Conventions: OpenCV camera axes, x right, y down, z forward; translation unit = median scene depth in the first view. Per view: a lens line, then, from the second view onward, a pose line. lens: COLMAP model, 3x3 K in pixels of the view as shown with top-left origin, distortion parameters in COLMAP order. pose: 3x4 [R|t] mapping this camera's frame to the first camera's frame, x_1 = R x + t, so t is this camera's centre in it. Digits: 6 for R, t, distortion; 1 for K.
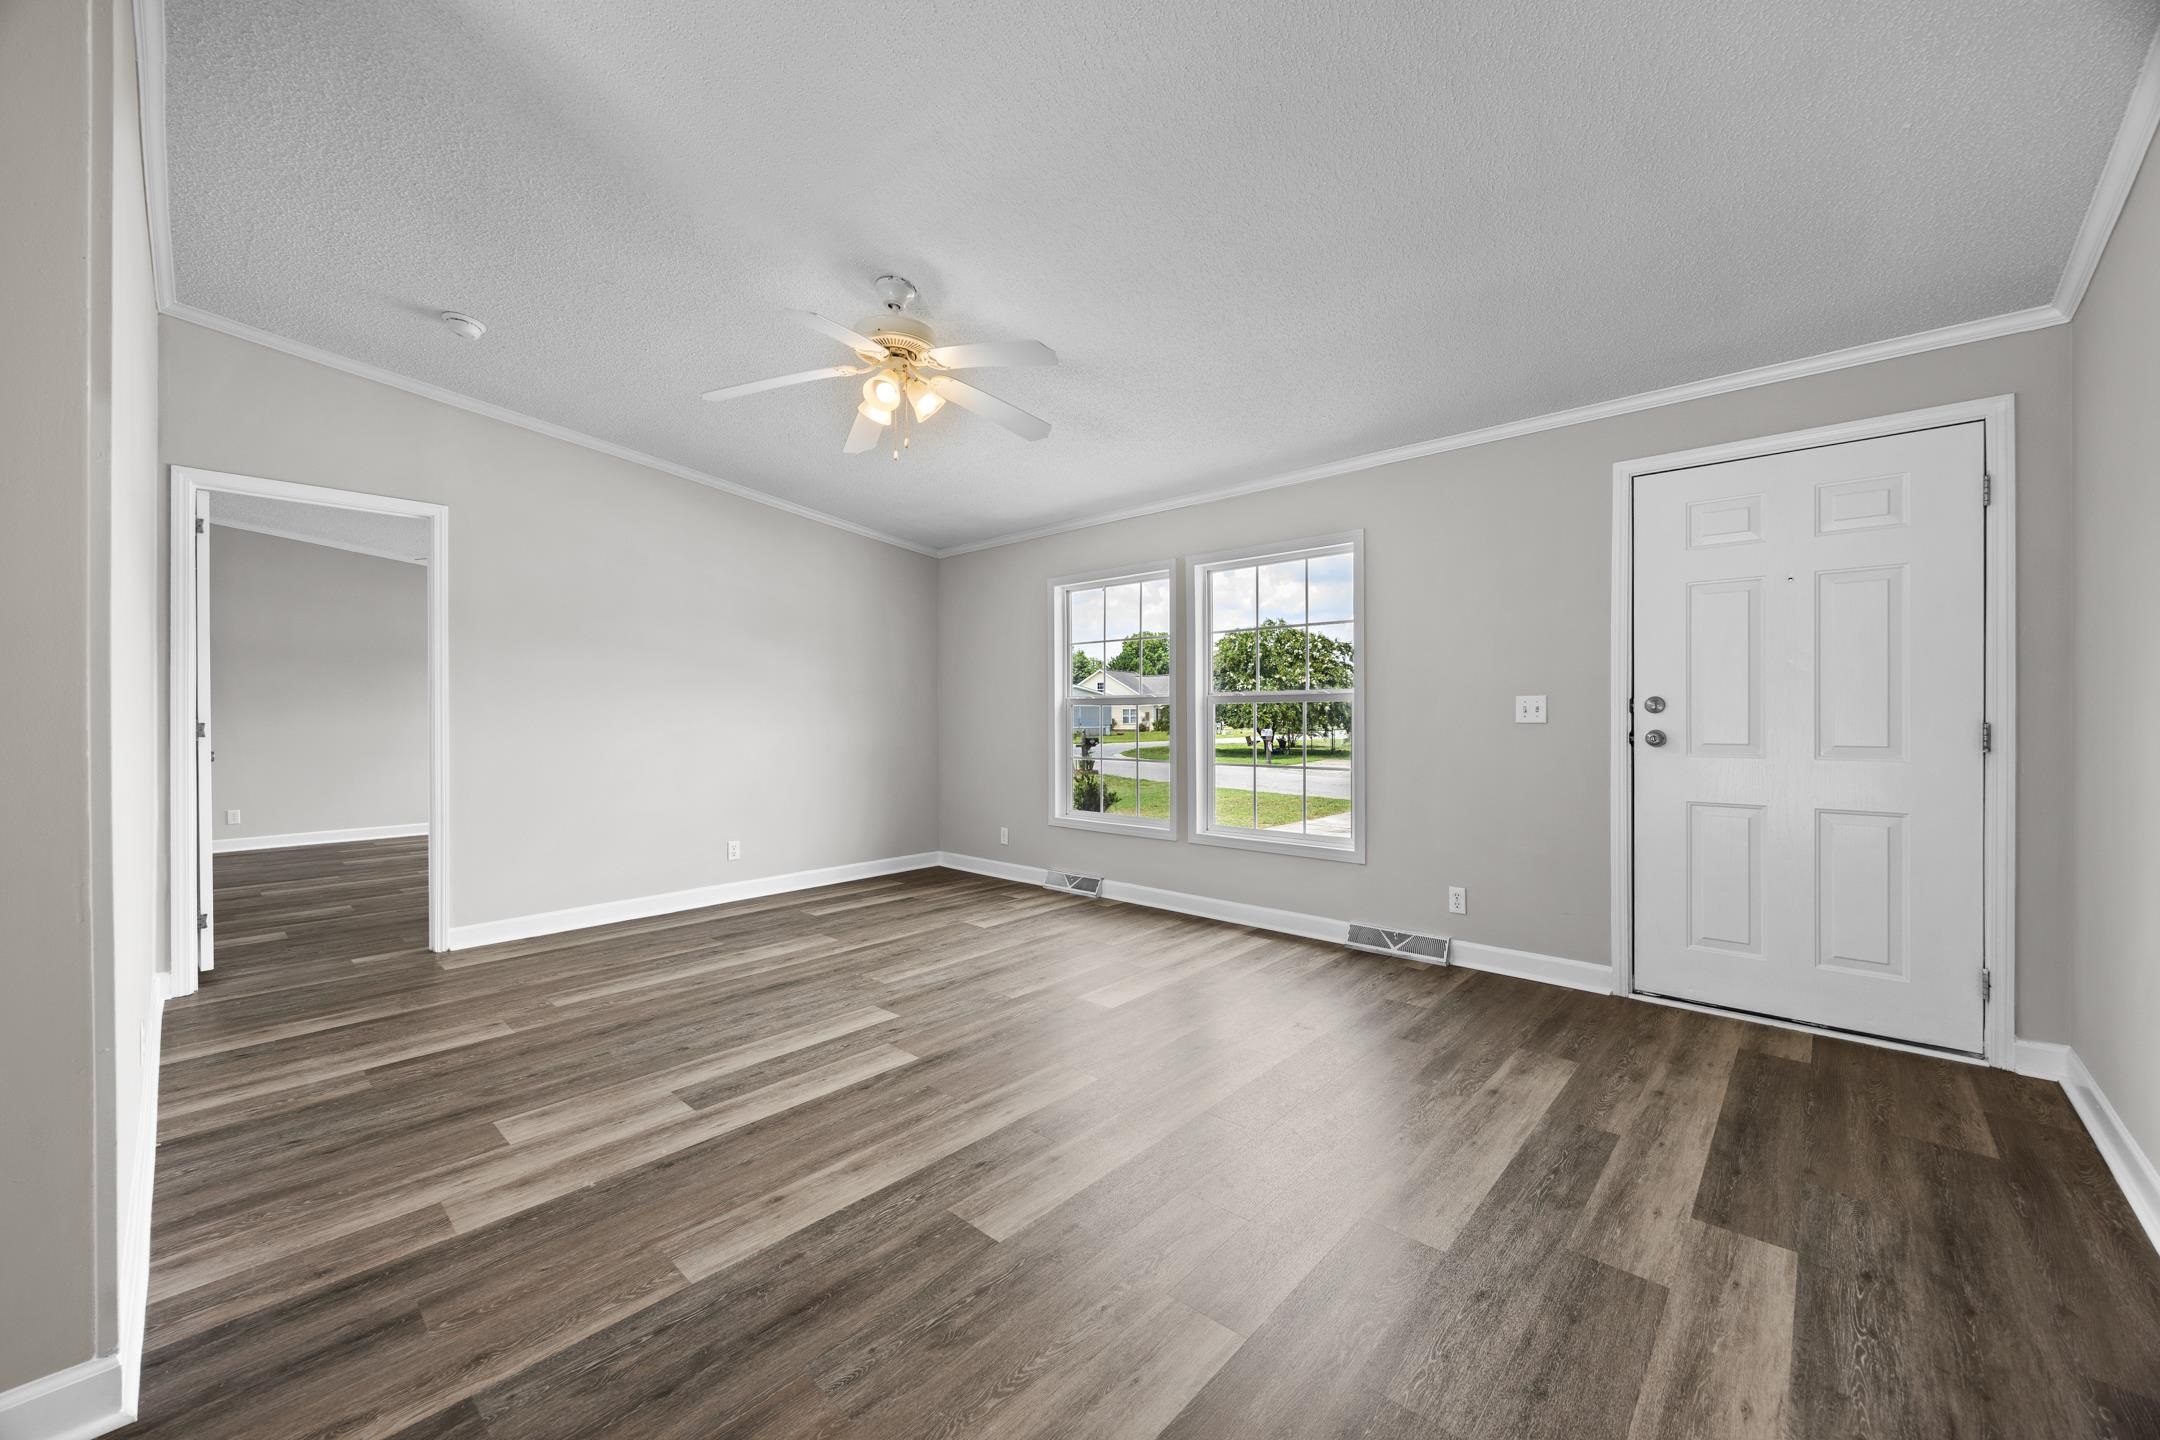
lens RADIAL K [[840.4, 0, 1068.5], [0, 840.4, 711.8], [0, 0, 1]] dist [0.000996, -0.000270]
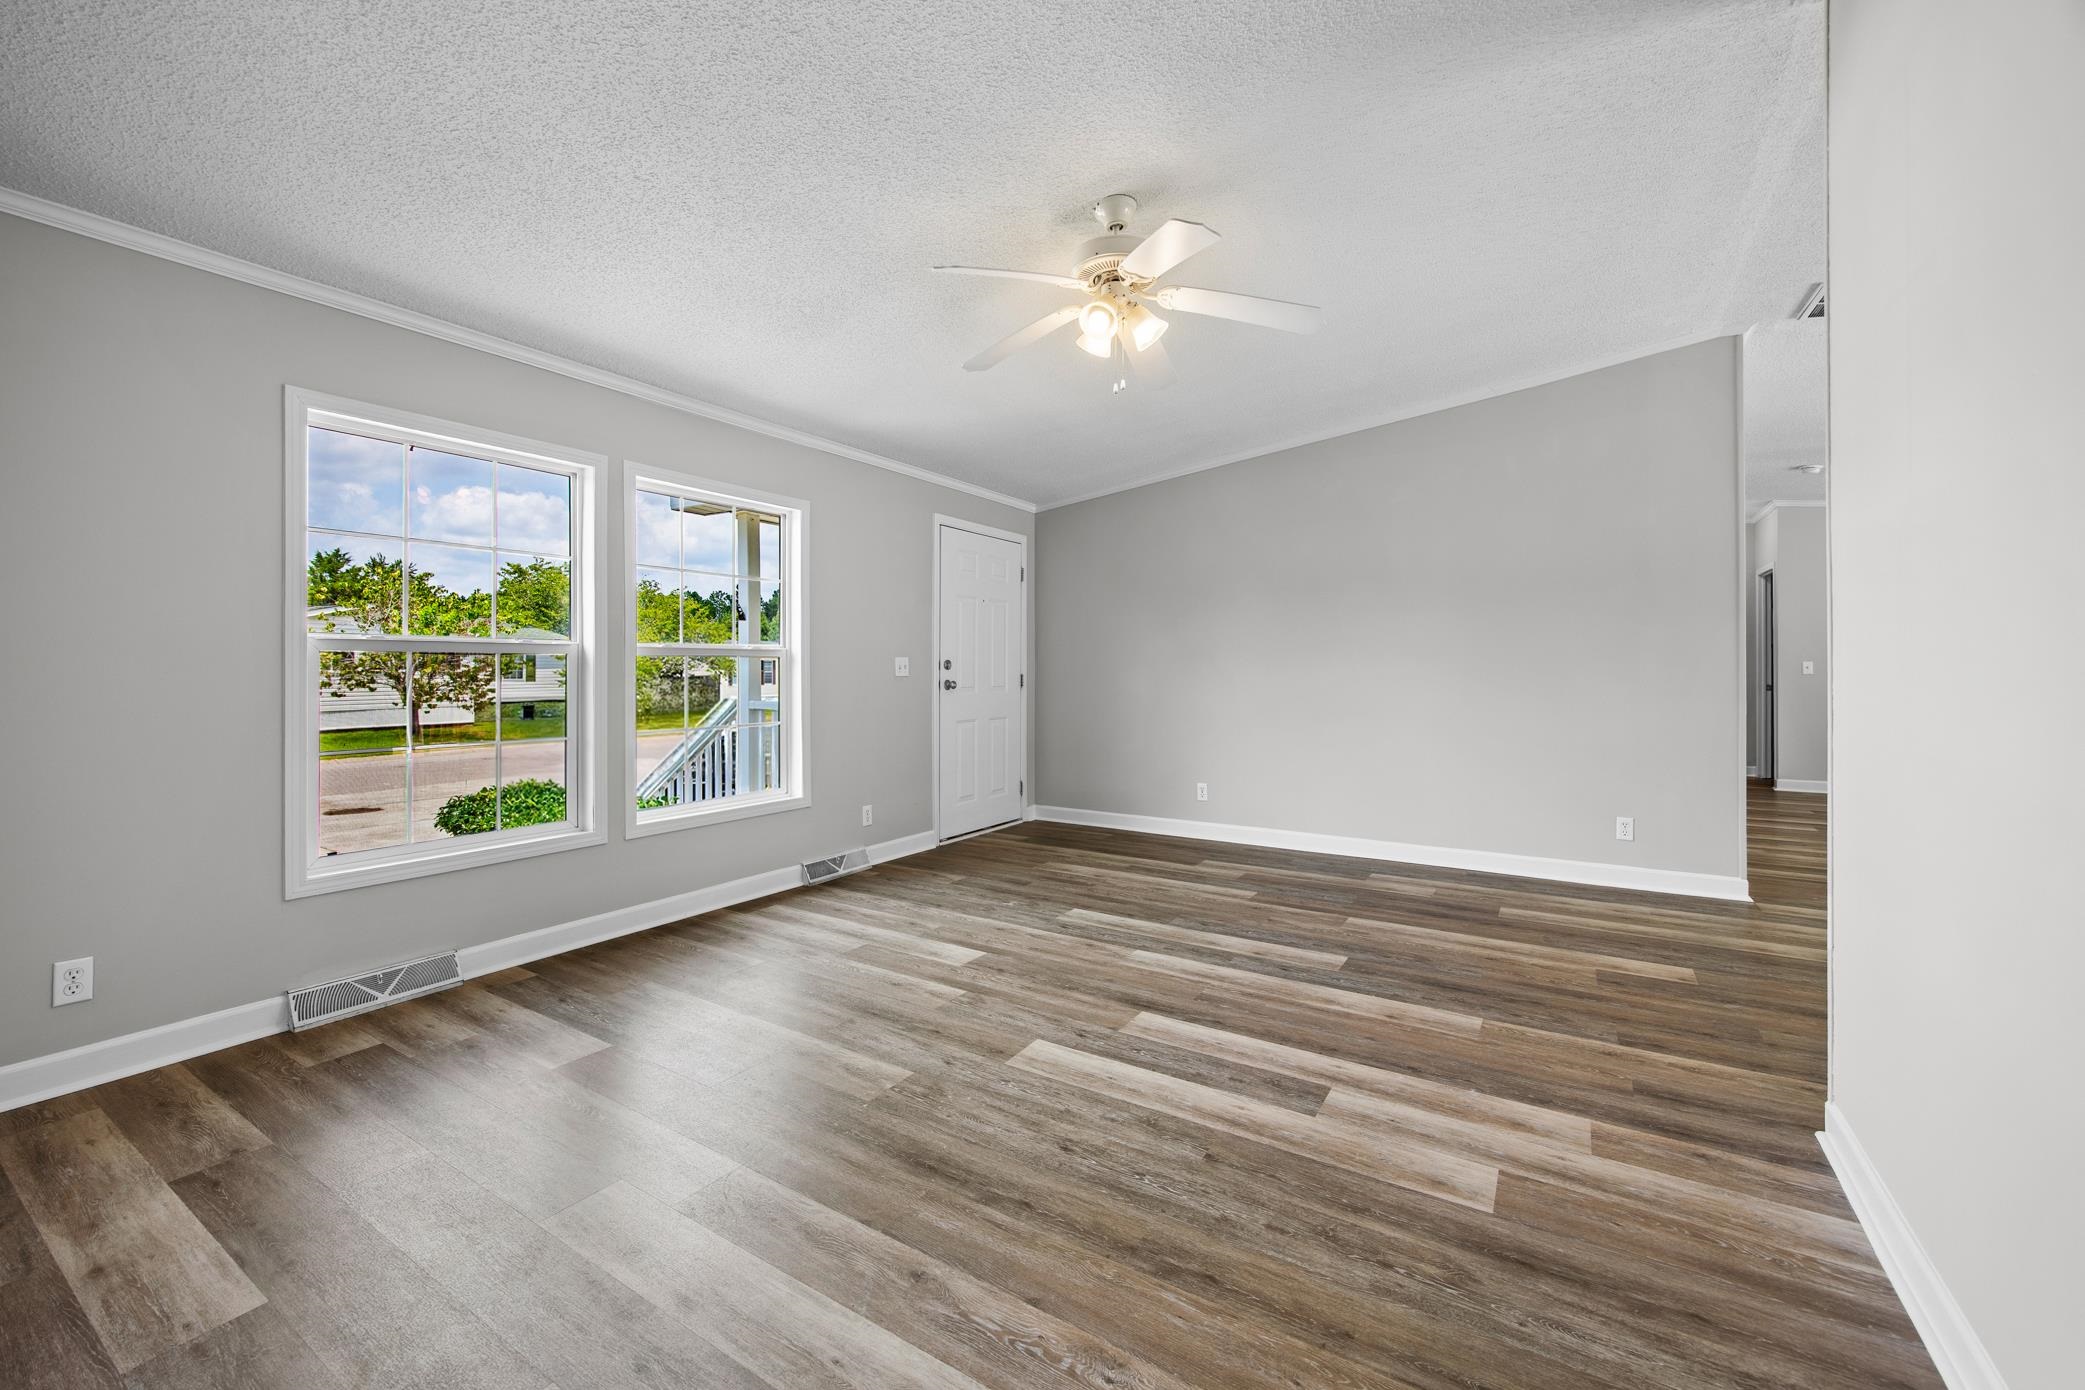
lens RADIAL K [[815.4, 0, 1039.7], [0, 815.4, 696.8], [0, 0, 1]] dist [-0.001629, -0.000131]
pose [[-0.184176, -0.027963, 0.982495, -1.165335], [-0.001185, 0.999601, 0.028227, 0.000785], [-0.982893, 0.004035, -0.184136, 1.357273]]
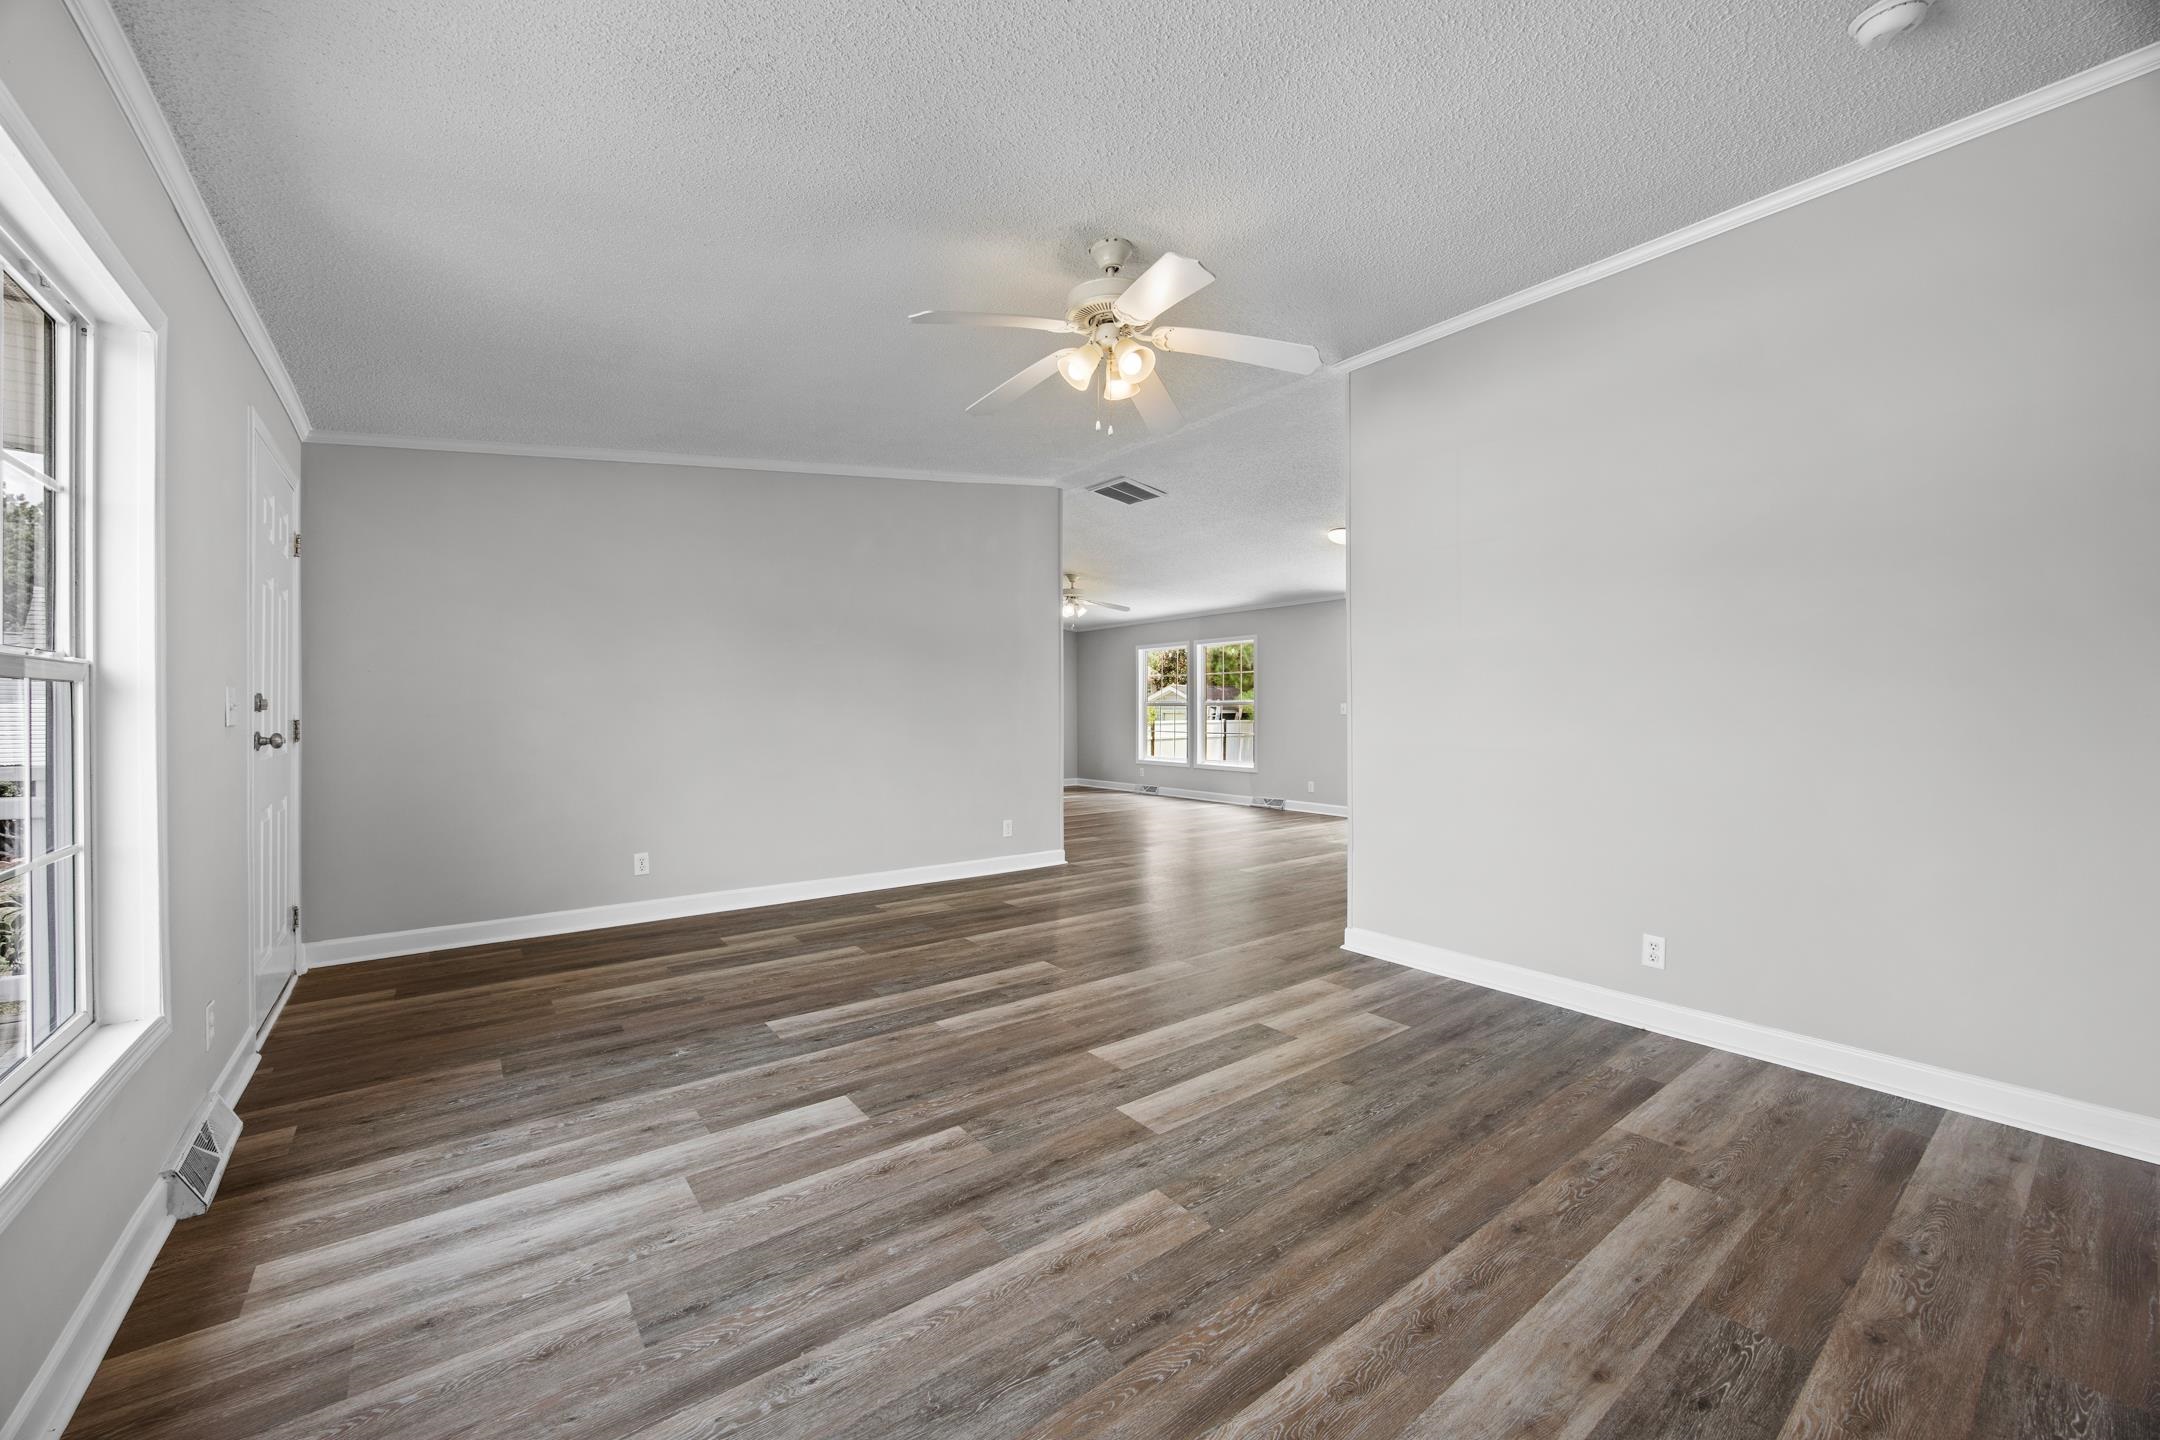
lens RADIAL K [[840.4, 0, 1068.5], [0, 840.4, 711.8], [0, 0, 1]] dist [0.000996, -0.000270]
pose [[-0.985530, 0.004046, 0.169453, -0.341739], [0.003725, 0.999991, -0.002212, 0.005392], [-0.169461, -0.001549, -0.985536, 2.083647]]
